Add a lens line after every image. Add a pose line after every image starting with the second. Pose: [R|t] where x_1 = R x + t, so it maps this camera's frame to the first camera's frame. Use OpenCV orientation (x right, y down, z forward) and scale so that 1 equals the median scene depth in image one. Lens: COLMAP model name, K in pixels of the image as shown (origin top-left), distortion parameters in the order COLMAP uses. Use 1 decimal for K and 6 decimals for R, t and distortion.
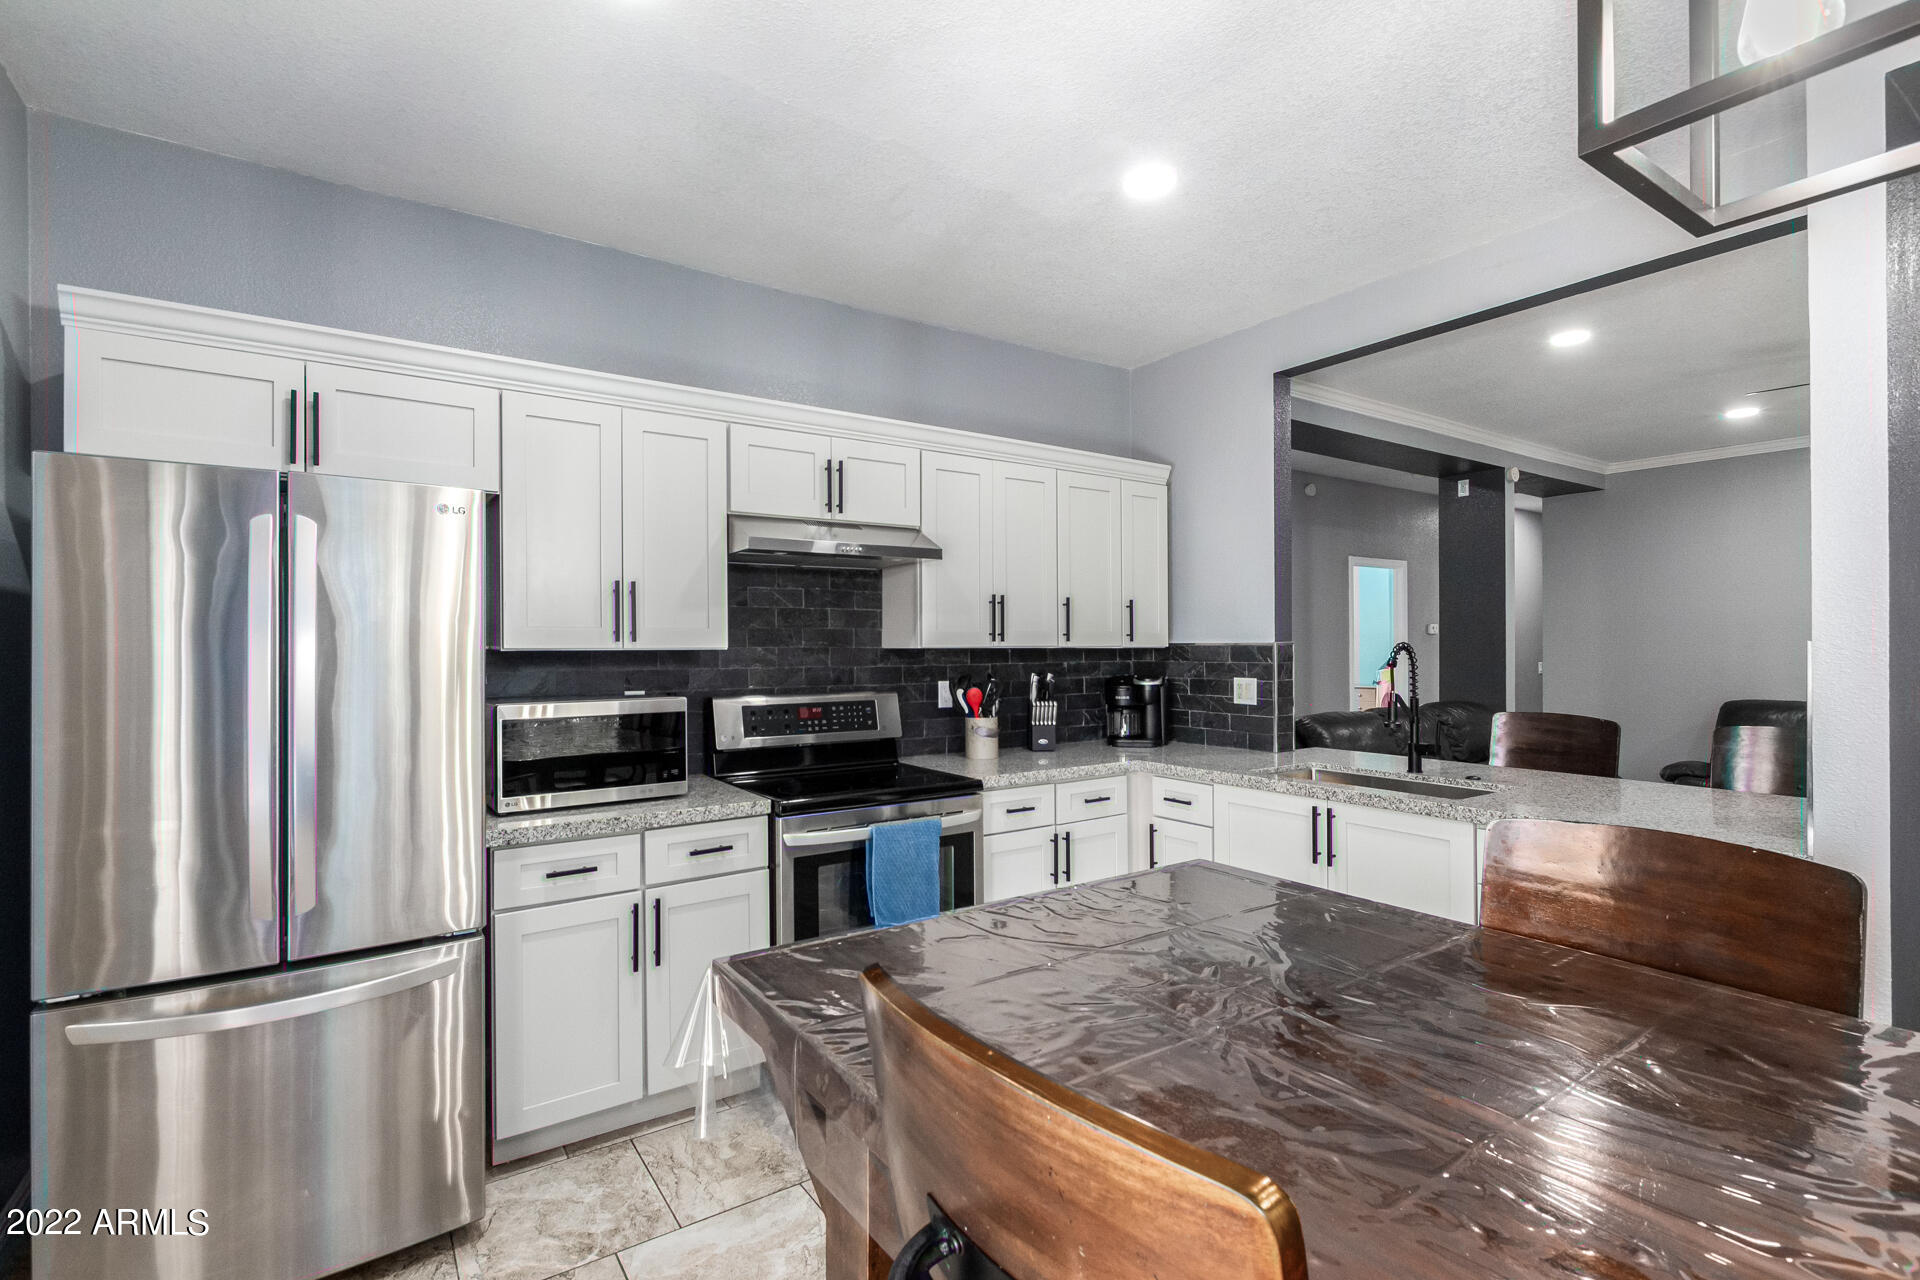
lens RADIAL K [[891.6, 0, 945.8], [0, 891.6, 645.0], [0, 0, 1]] dist [0.006235, -0.001610]
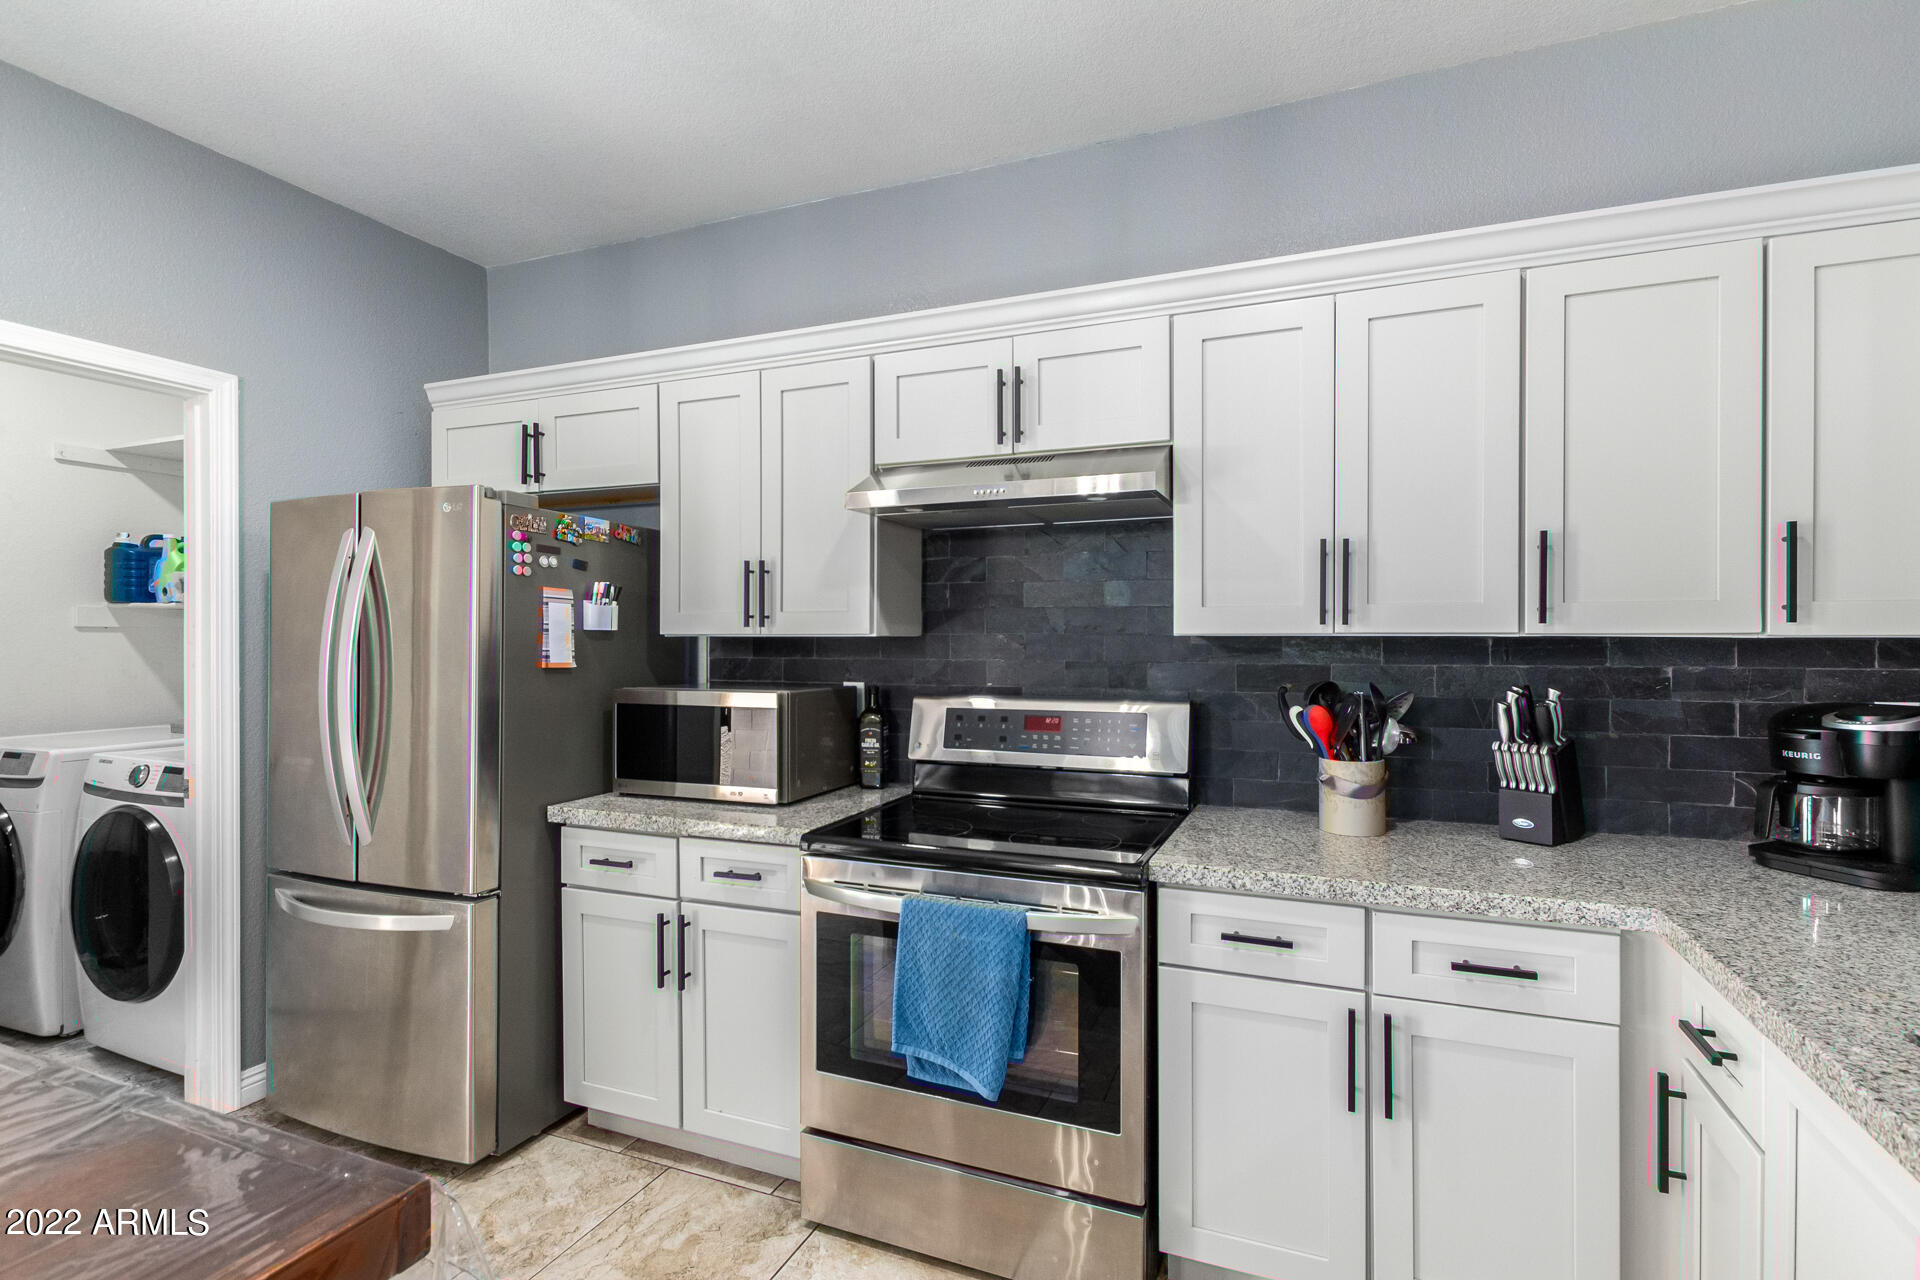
lens RADIAL K [[891.6, 0, 958.1], [0, 891.6, 640.6], [0, 0, 1]] dist [0.006235, -0.001610]
pose [[0.549776, 0.010977, -0.835240, 0.424024], [0.000963, 0.999905, 0.013775, -0.002241], [0.835312, -0.008377, 0.549713, 0.549556]]
